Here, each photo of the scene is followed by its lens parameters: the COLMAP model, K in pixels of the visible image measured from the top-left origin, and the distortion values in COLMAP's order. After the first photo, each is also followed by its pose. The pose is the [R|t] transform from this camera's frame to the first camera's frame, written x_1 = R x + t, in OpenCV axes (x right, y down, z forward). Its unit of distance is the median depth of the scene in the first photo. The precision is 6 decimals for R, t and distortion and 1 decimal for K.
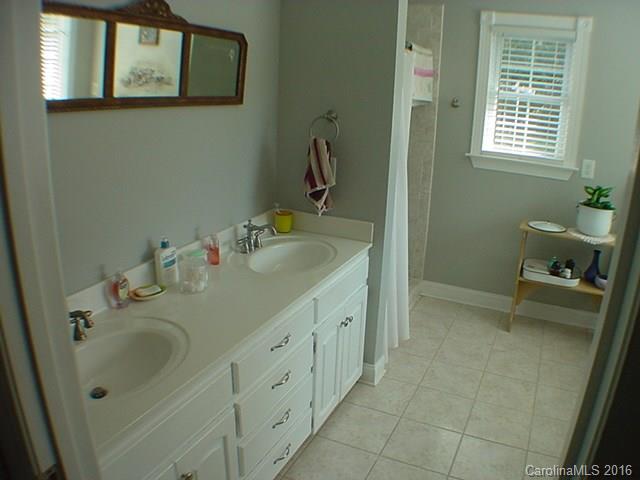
lens RADIAL K [[511.0, 0, 340.5], [0, 511.0, 241.0], [0, 0, 1]] dist [-0.282159, 0.146045]
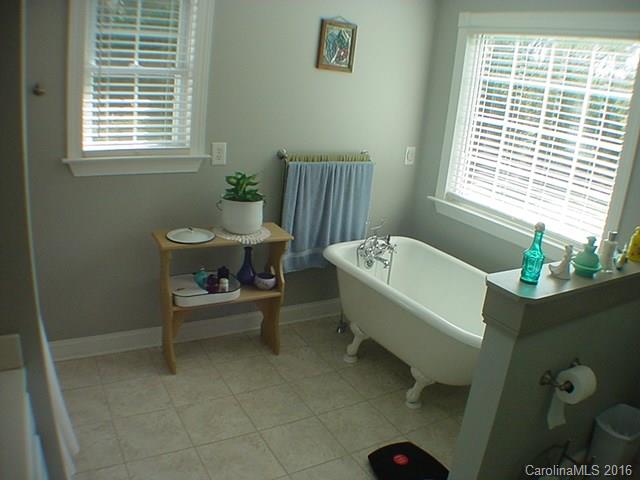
lens RADIAL K [[511.0, 0, 340.5], [0, 511.0, 241.0], [0, 0, 1]] dist [-0.282159, 0.146045]
pose [[0.568898, -0.242632, 0.785802, -0.072500], [0.180955, 0.969003, 0.168193, -0.112339], [-0.802254, 0.046510, 0.595169, 0.325453]]
